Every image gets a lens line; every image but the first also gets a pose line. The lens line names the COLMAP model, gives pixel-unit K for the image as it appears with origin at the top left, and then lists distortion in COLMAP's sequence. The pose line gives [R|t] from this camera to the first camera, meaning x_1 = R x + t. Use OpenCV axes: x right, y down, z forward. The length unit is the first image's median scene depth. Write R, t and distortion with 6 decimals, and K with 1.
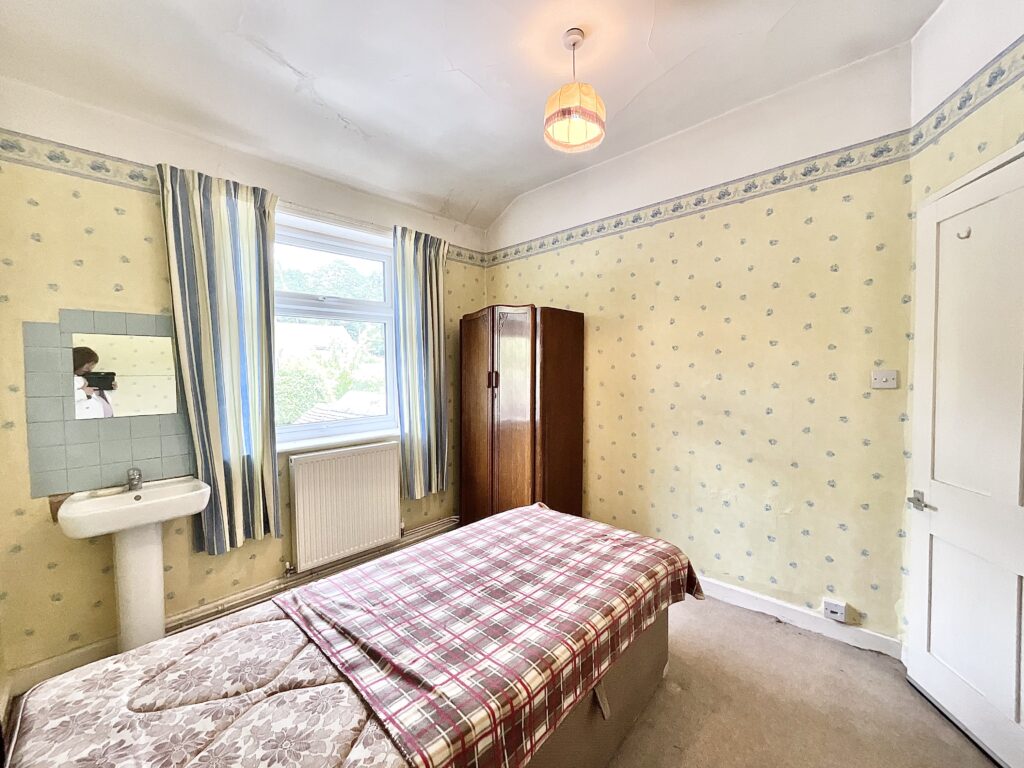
lens RADIAL K [[422.7, 0, 512.5], [0, 422.7, 388.0], [0, 0, 1]] dist [-0.002847, -0.000917]
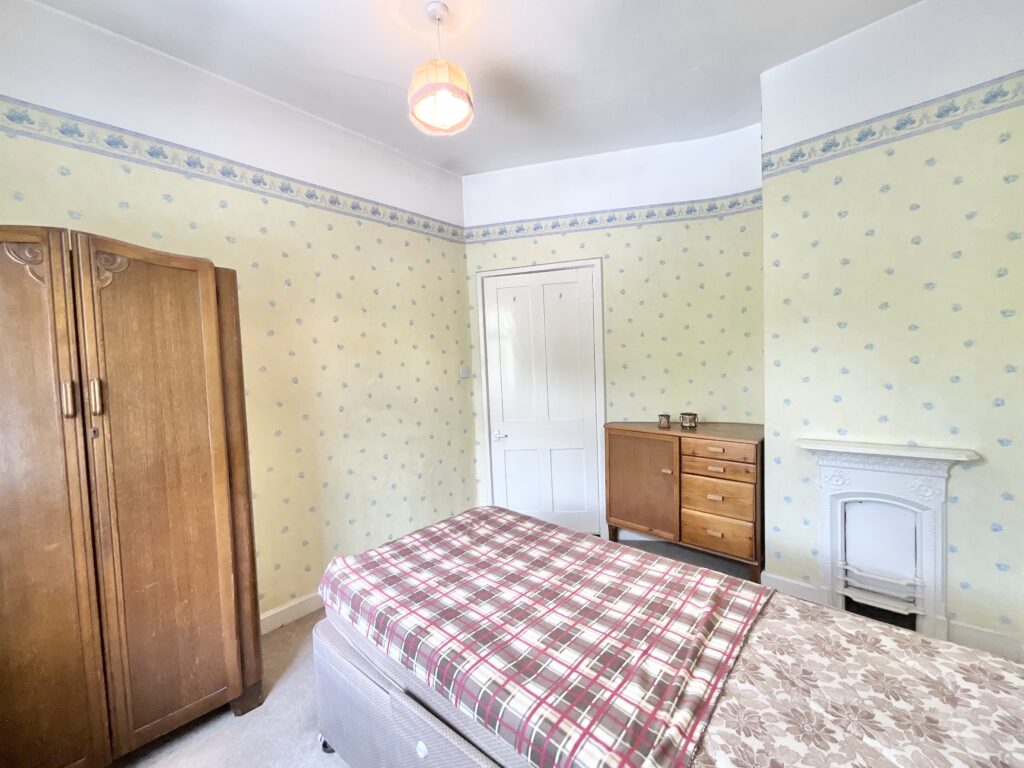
lens RADIAL K [[422.7, 0, 511.5], [0, 422.7, 381.3], [0, 0, 1]] dist [-0.002847, -0.000917]
pose [[-0.048803, -0.027105, 0.998441, -0.718508], [0.084656, 0.995922, 0.031174, -0.017735], [-0.995214, 0.086046, -0.046309, 0.808192]]
